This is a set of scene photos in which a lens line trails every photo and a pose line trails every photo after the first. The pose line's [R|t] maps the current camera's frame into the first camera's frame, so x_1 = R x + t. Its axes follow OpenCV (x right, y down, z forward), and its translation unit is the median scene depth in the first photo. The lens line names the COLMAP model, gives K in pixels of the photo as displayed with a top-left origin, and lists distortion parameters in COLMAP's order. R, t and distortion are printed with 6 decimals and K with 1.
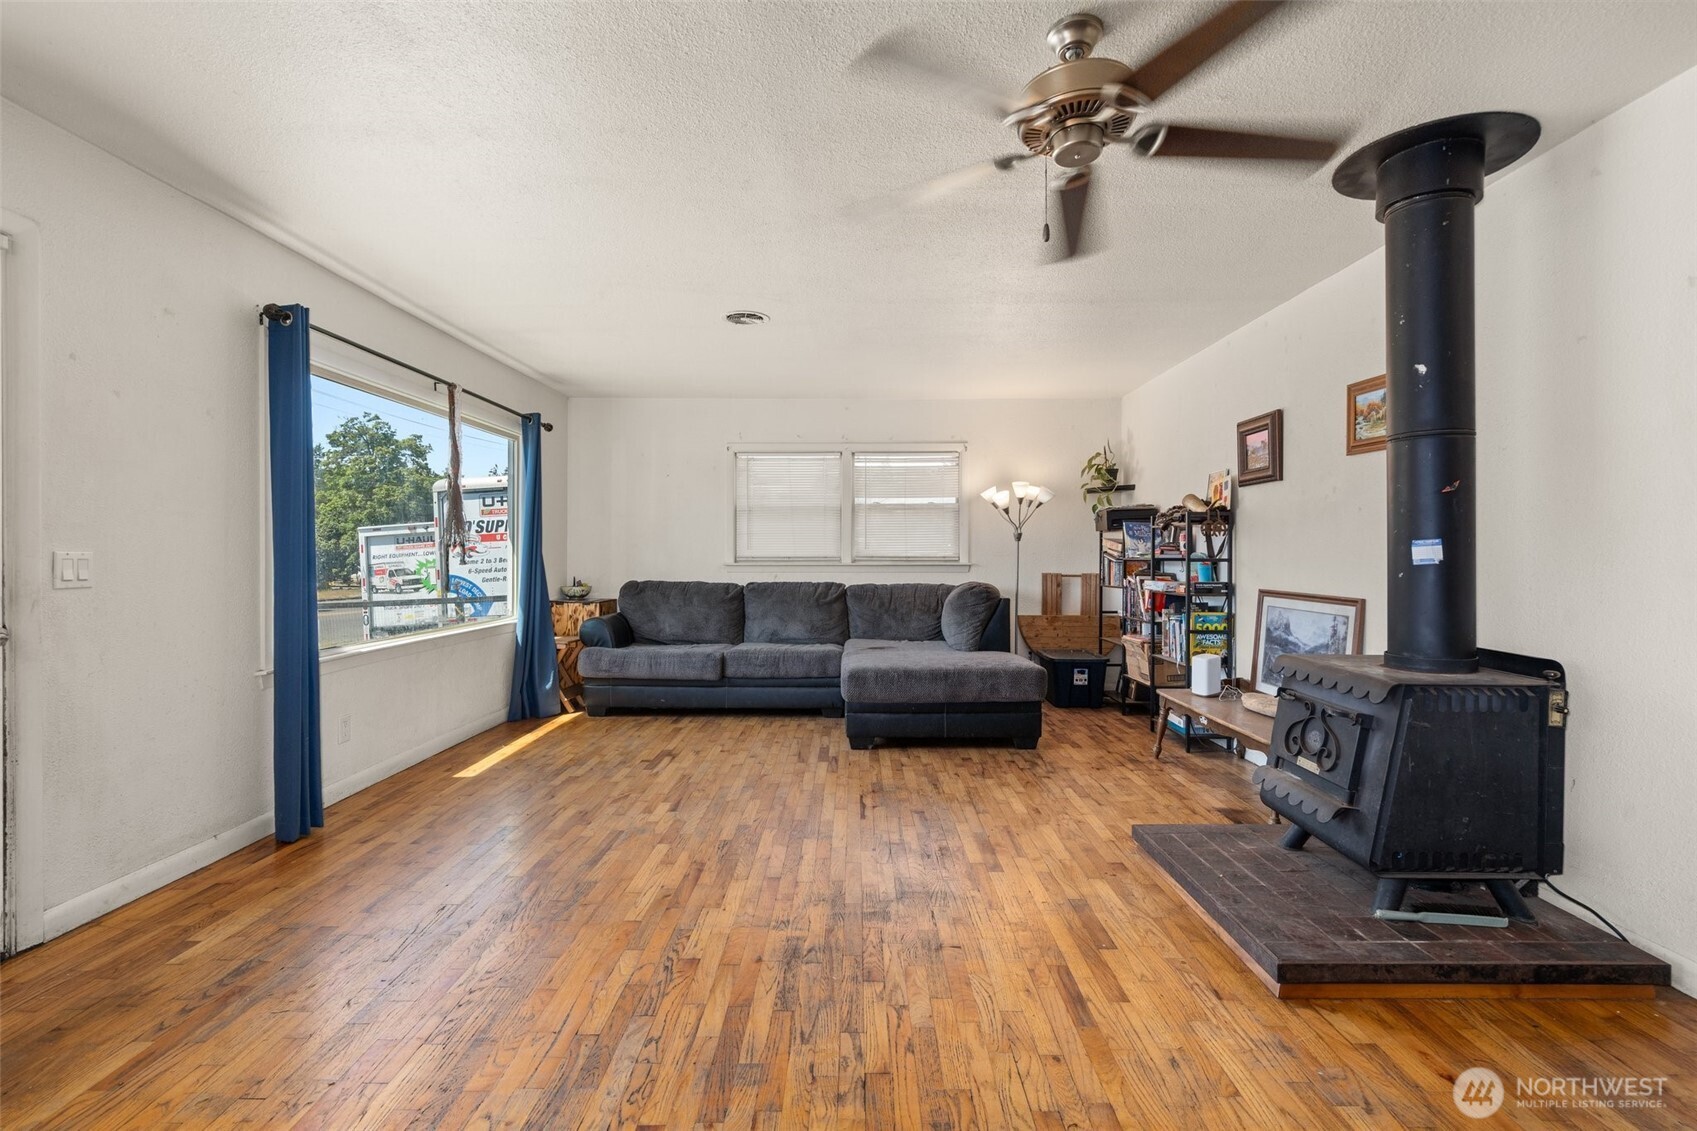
lens RADIAL K [[779.1, 0, 840.2], [0, 779.1, 563.6], [0, 0, 1]] dist [-0.000225, 0.000950]
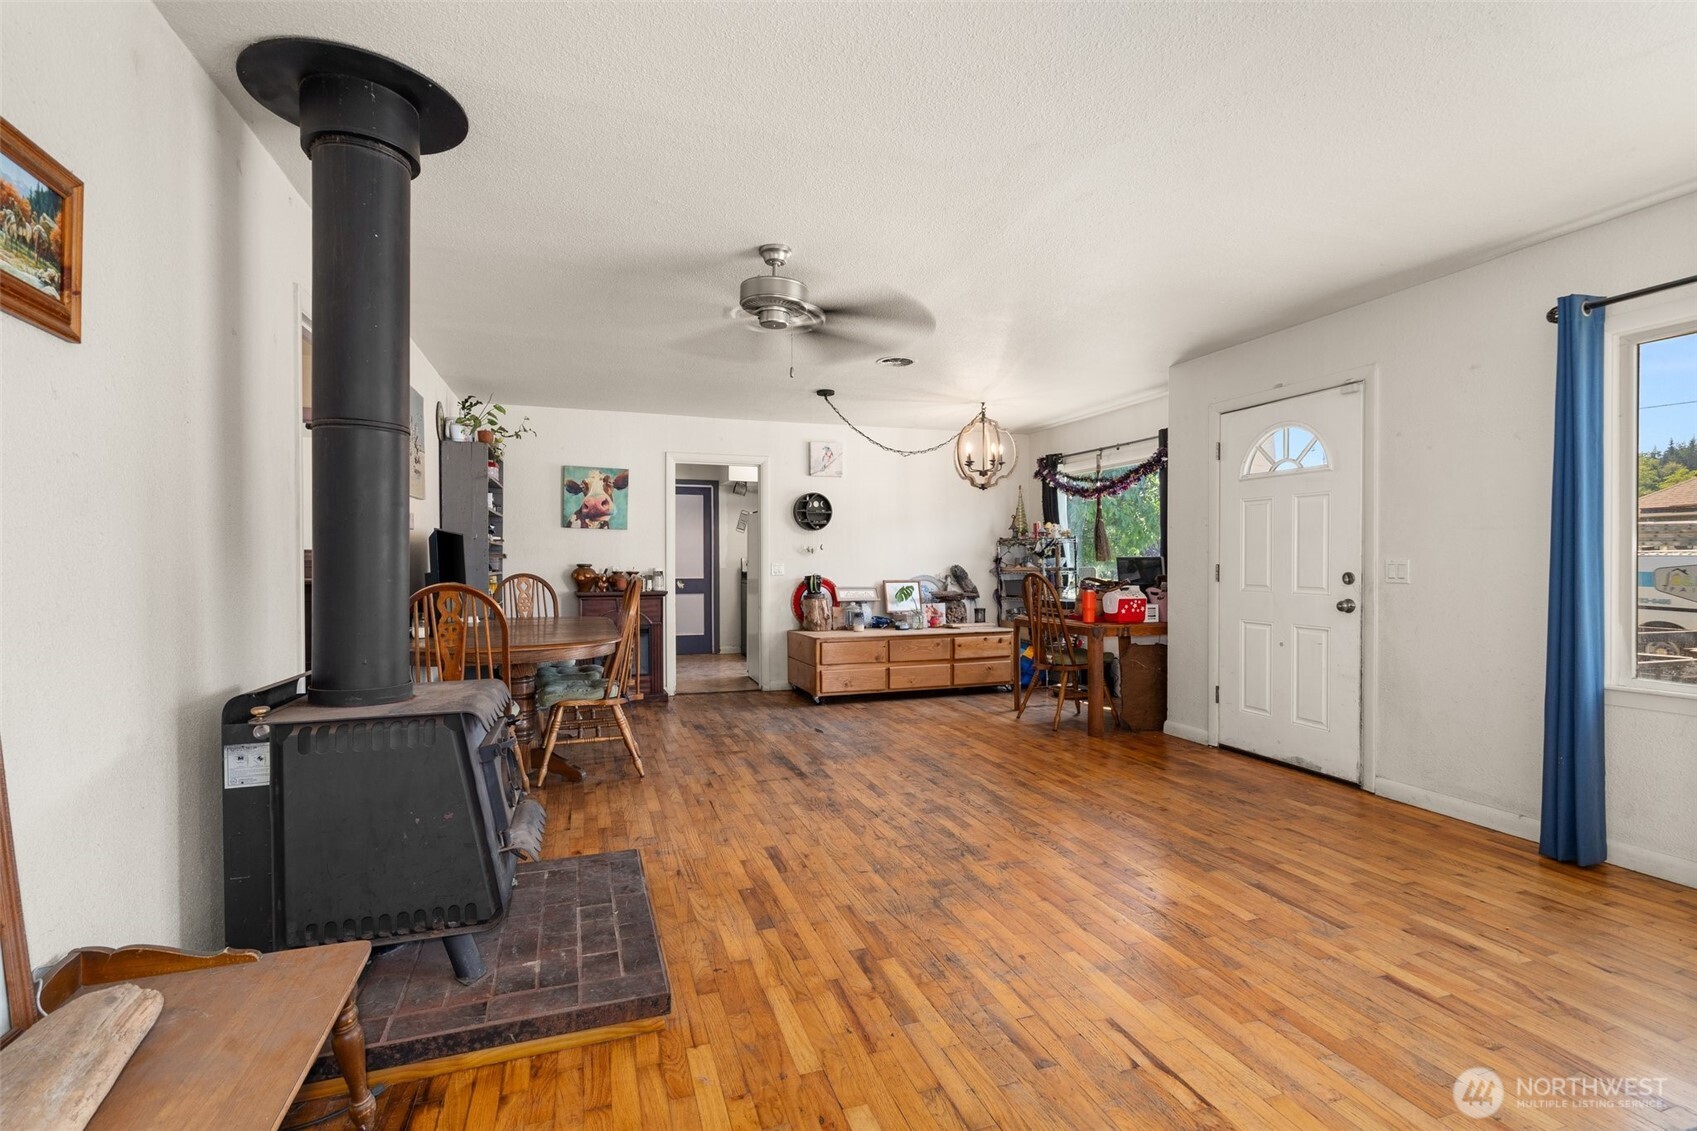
lens RADIAL K [[779.1, 0, 858.1], [0, 779.1, 564.3], [0, 0, 1]] dist [-0.000225, 0.000950]
pose [[-0.936306, 0.003763, -0.351166, 0.546416], [-0.001392, 0.999895, 0.014426, -0.026177], [0.351184, 0.013996, -0.936202, 1.979205]]
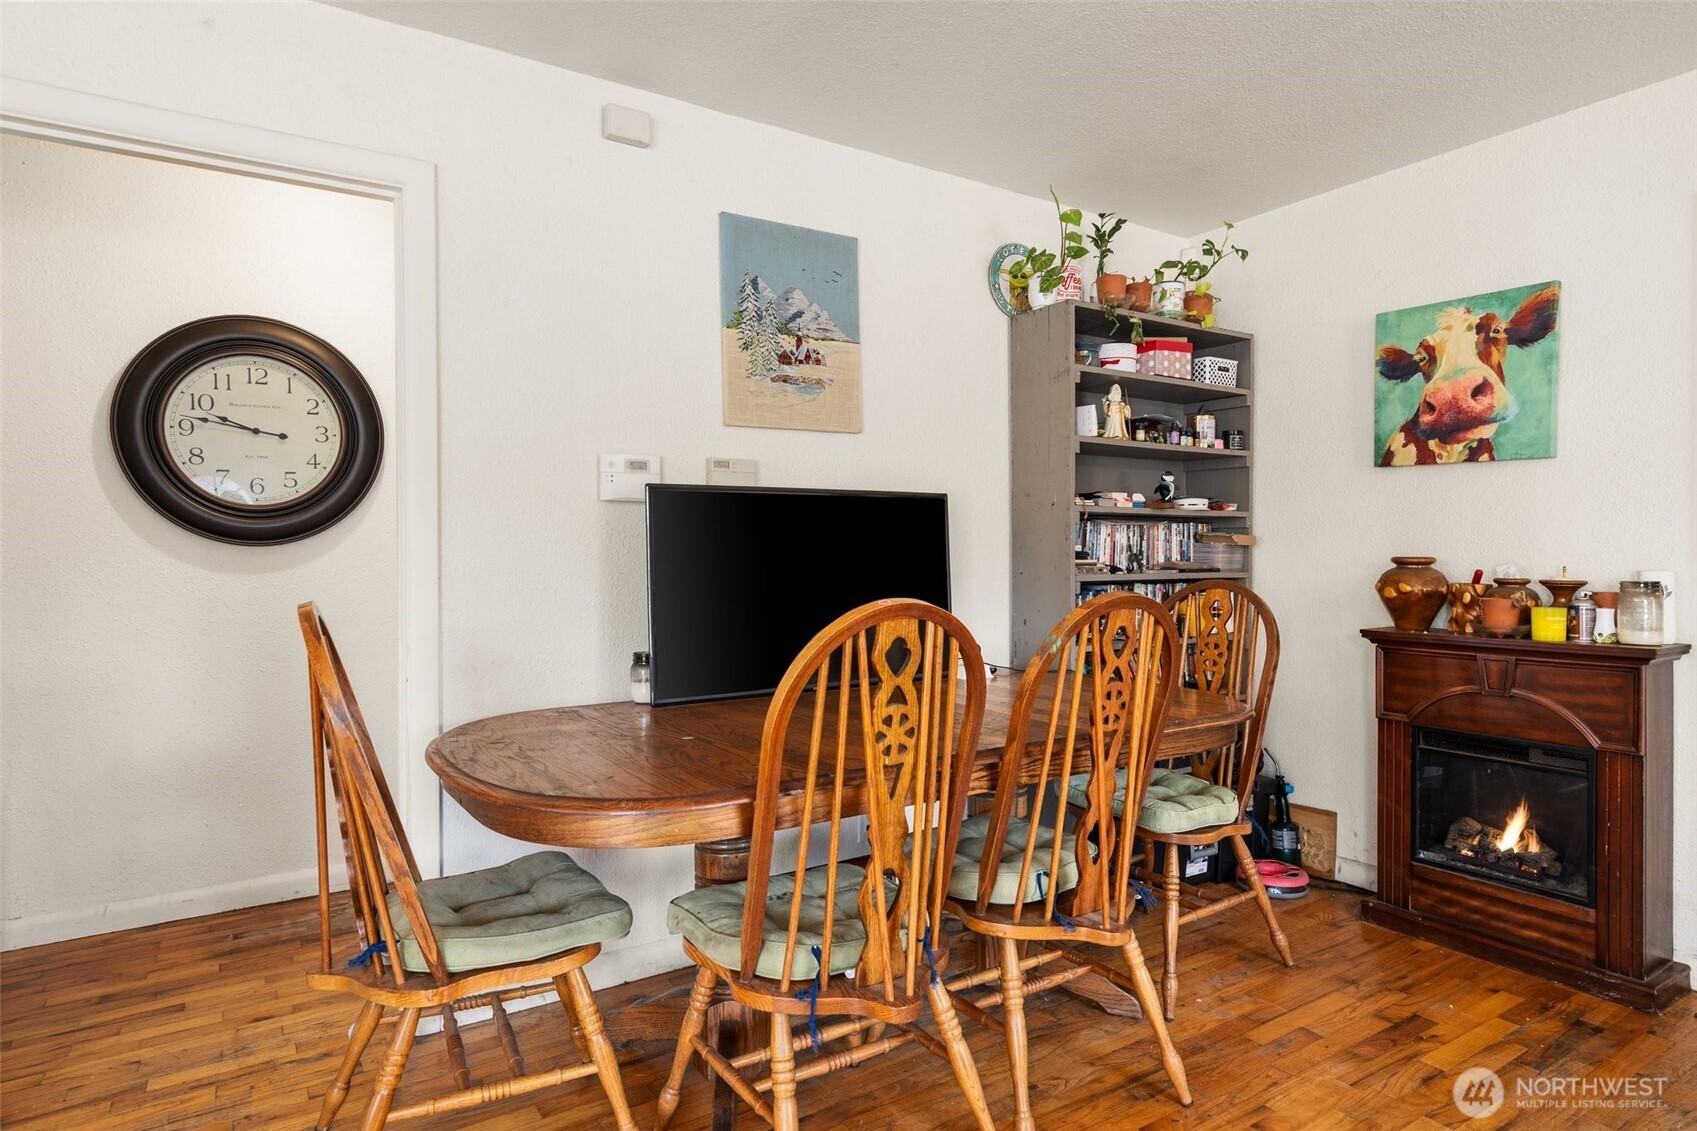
lens RADIAL K [[943.8, 0, 843.6], [0, 943.8, 556.8], [0, 0, 1]] dist [0.005594, 0.002428]
pose [[-0.551890, -0.001516, 0.833916, -0.091664], [0.012693, 0.999867, 0.010218, -0.011175], [-0.833820, 0.016224, -0.551797, 0.581969]]
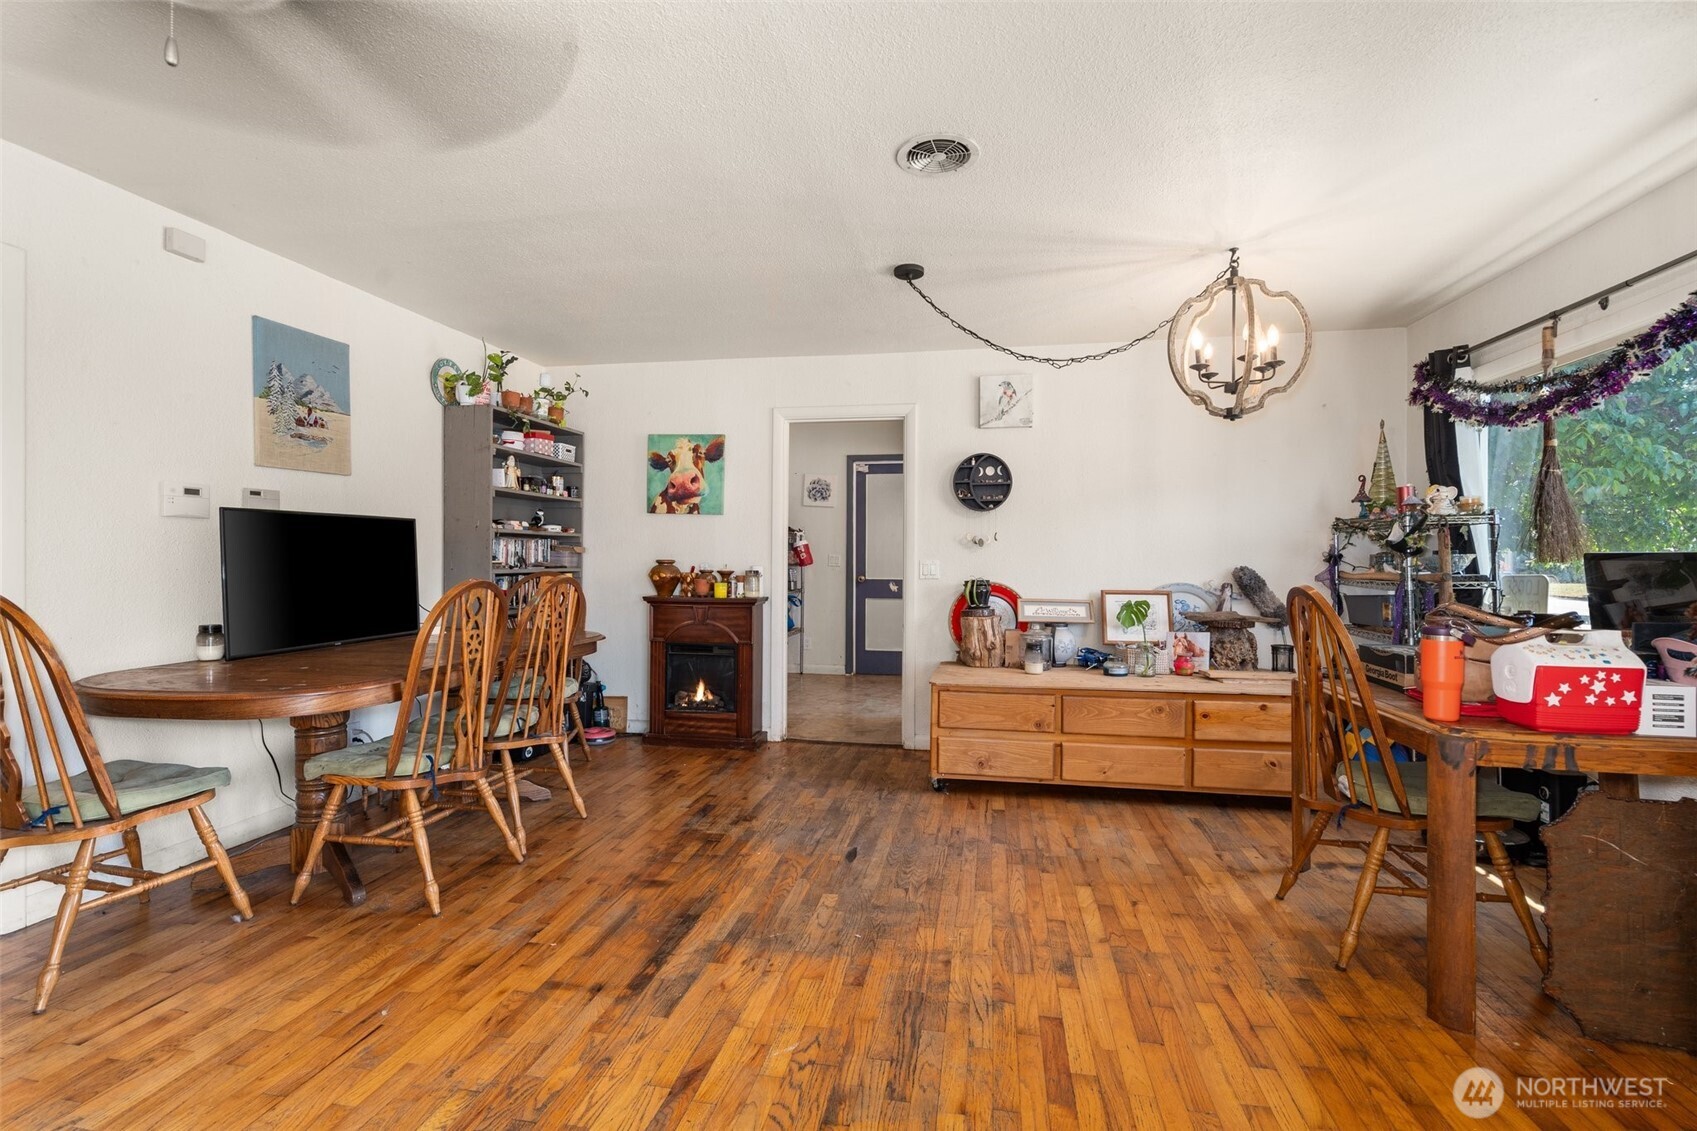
lens RADIAL K [[779.1, 0, 847.2], [0, 779.1, 556.7], [0, 0, 1]] dist [-0.000225, 0.000950]
pose [[-0.985456, -0.003724, 0.169890, -0.274161], [-0.001890, 0.999938, 0.010955, -0.019449], [-0.169920, 0.010475, -0.985402, 1.170231]]
